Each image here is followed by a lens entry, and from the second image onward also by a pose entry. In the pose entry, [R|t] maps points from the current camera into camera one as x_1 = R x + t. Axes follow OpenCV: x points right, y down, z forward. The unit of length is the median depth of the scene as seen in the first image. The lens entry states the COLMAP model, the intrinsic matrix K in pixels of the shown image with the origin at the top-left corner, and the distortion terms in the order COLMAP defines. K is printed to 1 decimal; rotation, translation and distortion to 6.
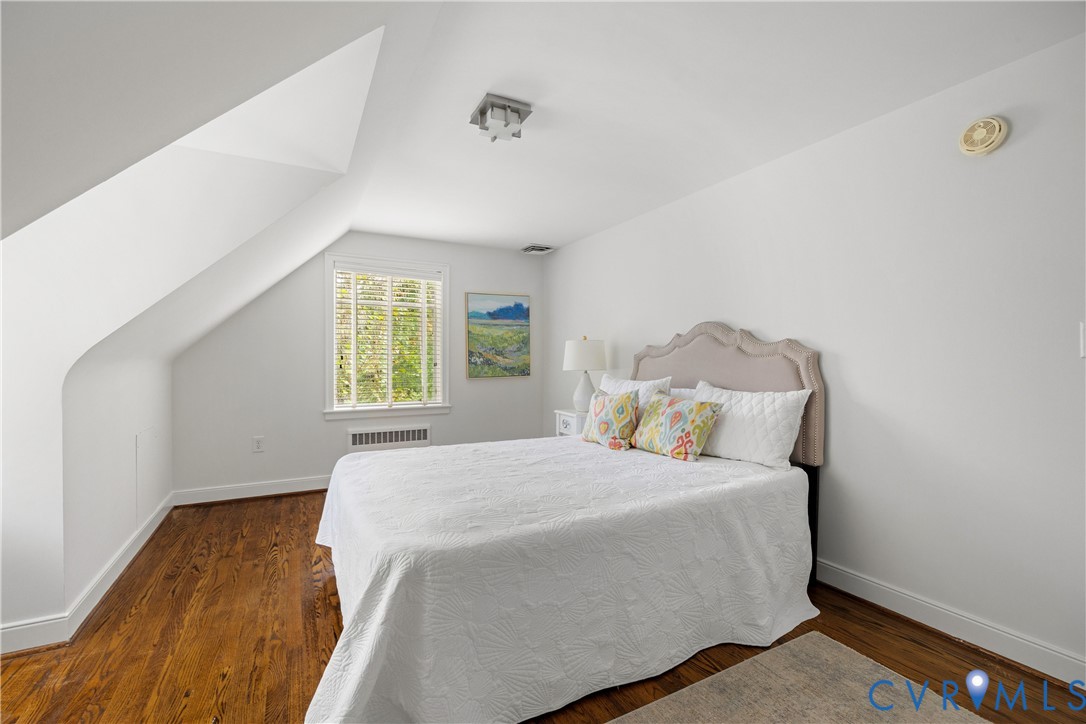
lens RADIAL K [[451.9, 0, 543.0], [0, 451.9, 362.0], [0, 0, 1]] dist [-0.019267, 0.000063]
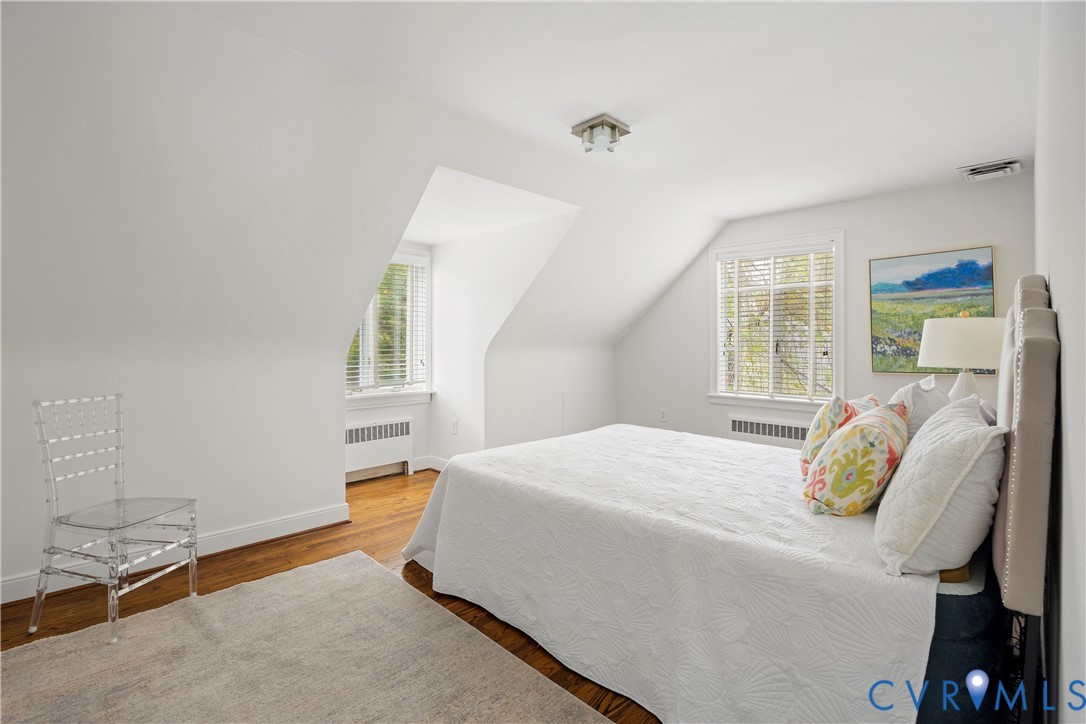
lens RADIAL K [[501.9, 0, 544.6], [0, 501.9, 355.4], [0, 0, 1]] dist [-0.003413, -0.000798]
pose [[0.301096, 0.023011, -0.953316, 0.471233], [-0.006403, 0.999735, 0.022109, -0.007892], [0.953572, -0.000552, 0.301164, 0.222859]]
